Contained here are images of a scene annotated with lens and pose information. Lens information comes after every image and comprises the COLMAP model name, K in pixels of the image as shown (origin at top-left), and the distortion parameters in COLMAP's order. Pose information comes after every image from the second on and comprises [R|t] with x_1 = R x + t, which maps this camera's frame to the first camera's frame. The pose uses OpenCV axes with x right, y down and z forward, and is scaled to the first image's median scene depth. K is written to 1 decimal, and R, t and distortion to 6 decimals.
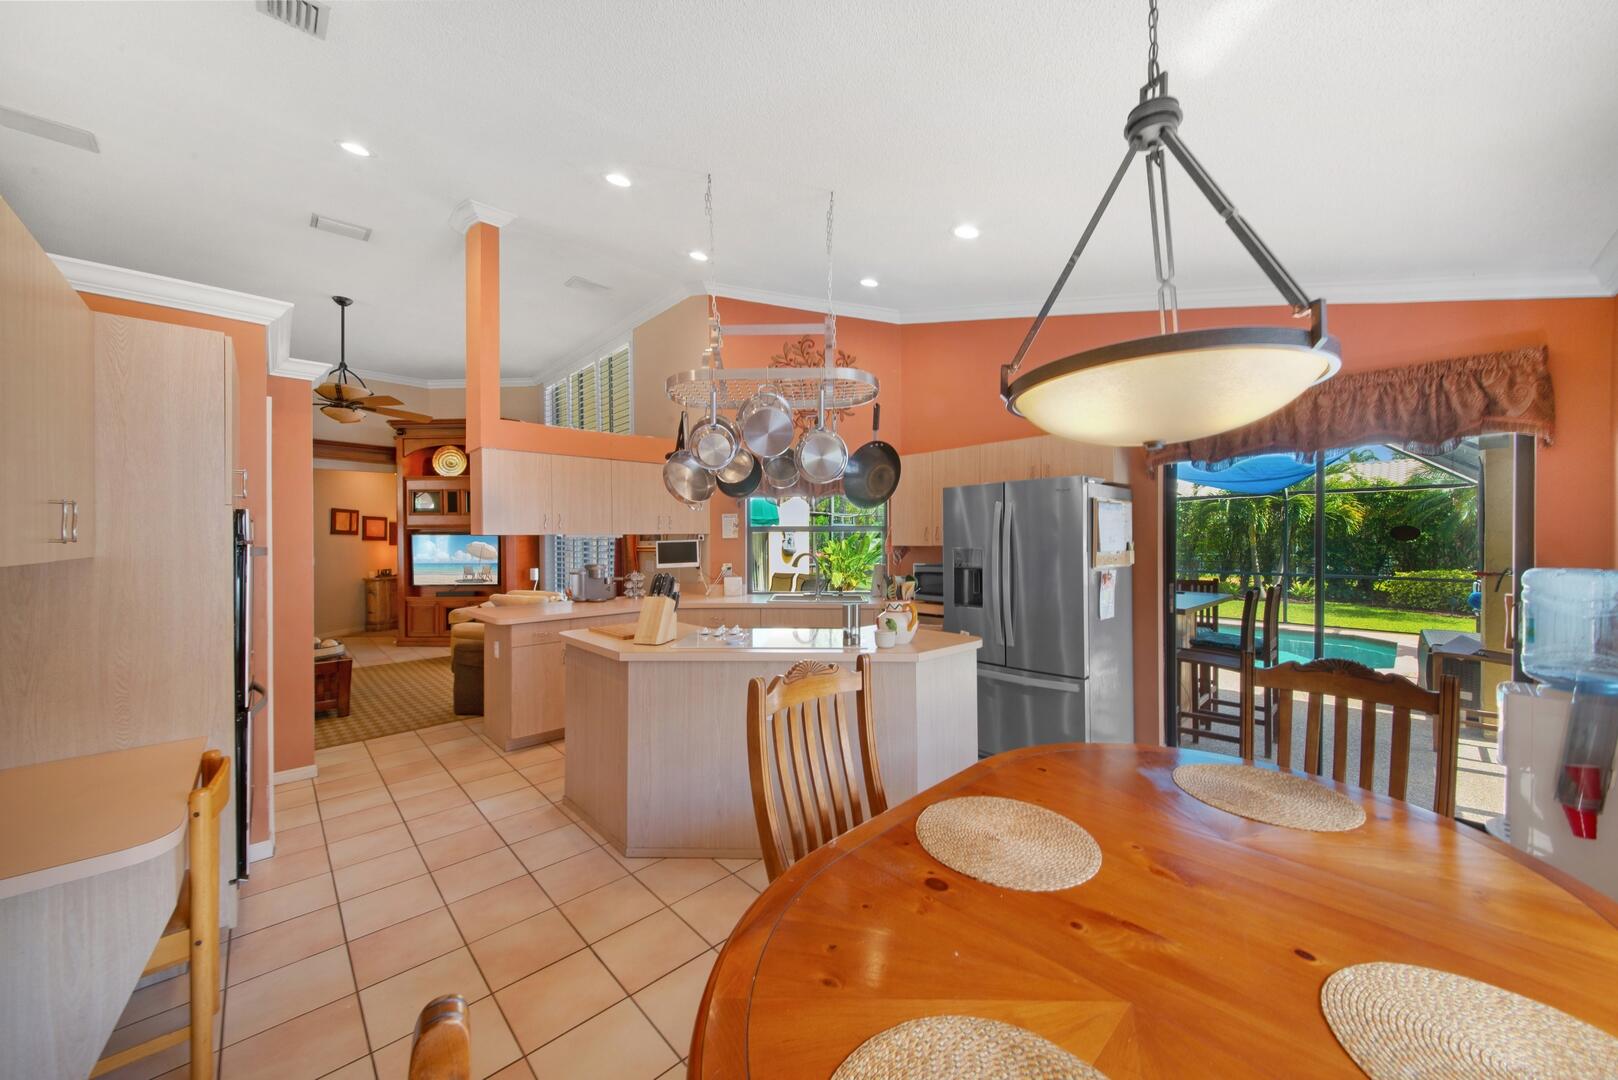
lens RADIAL K [[581.6, 0, 823.5], [0, 581.6, 540.5], [0, 0, 1]] dist [0.001121, -0.002784]
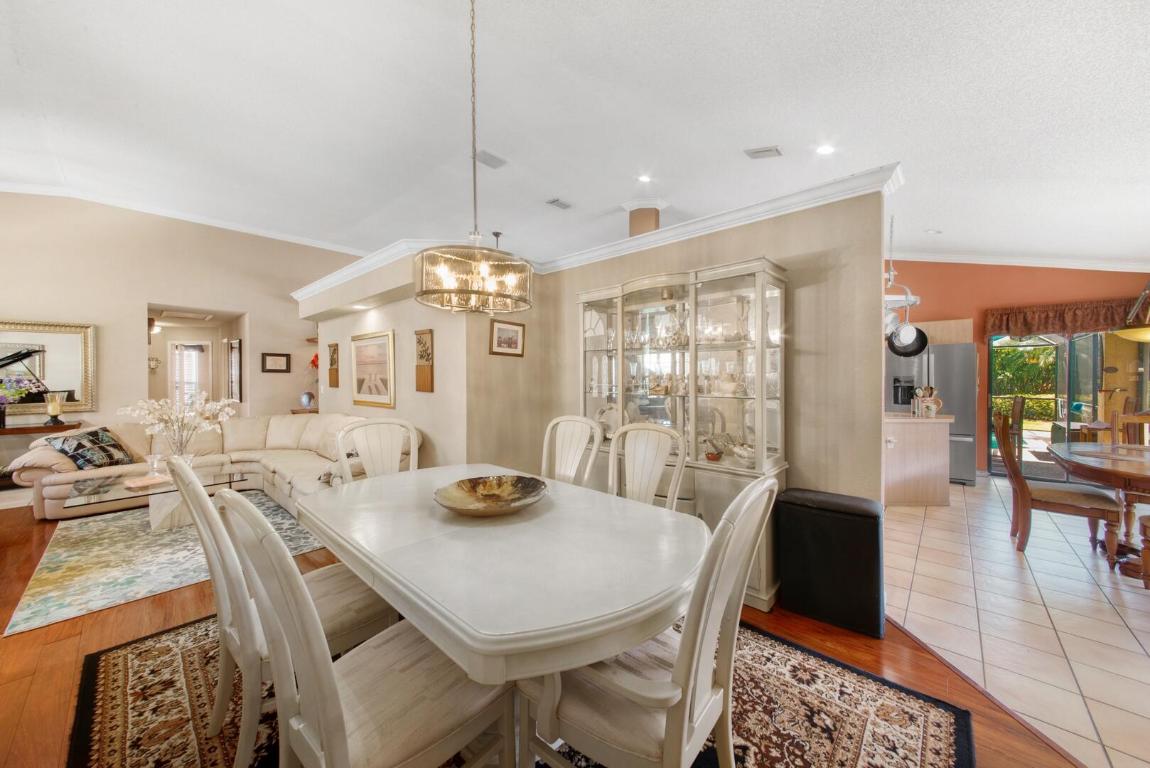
lens RADIAL K [[413.4, 0, 592.2], [0, 413.4, 377.0], [0, 0, 1]] dist [0.001121, -0.002784]
pose [[0.995244, 0.004808, 0.097298, -0.785132], [-0.004900, 0.999988, 0.000710, 0.017868], [-0.097293, -0.001183, 0.995255, -0.286954]]
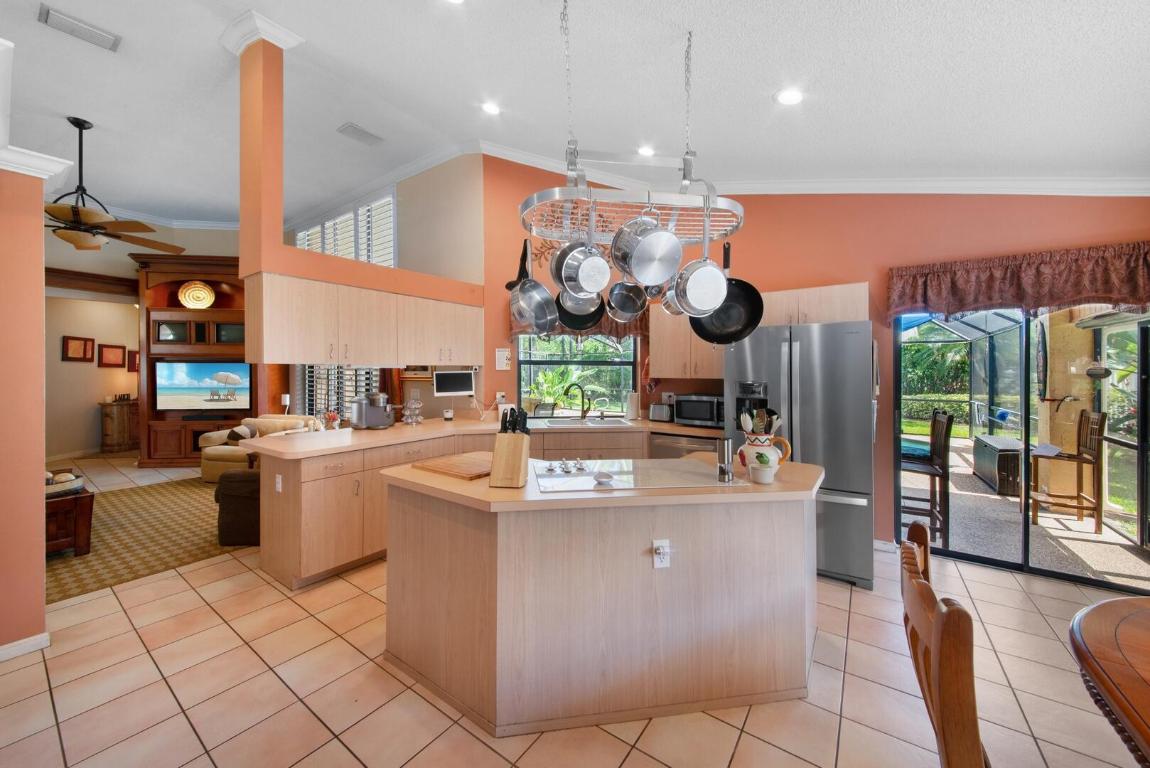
lens RADIAL K [[413.4, 0, 581.9], [0, 413.4, 373.0], [0, 0, 1]] dist [0.001121, -0.002784]
pose [[0.979146, 0.009807, 0.202922, -0.189879], [-0.010580, 0.999940, 0.002726, -0.001683], [-0.202883, -0.004816, 0.979191, 0.205067]]
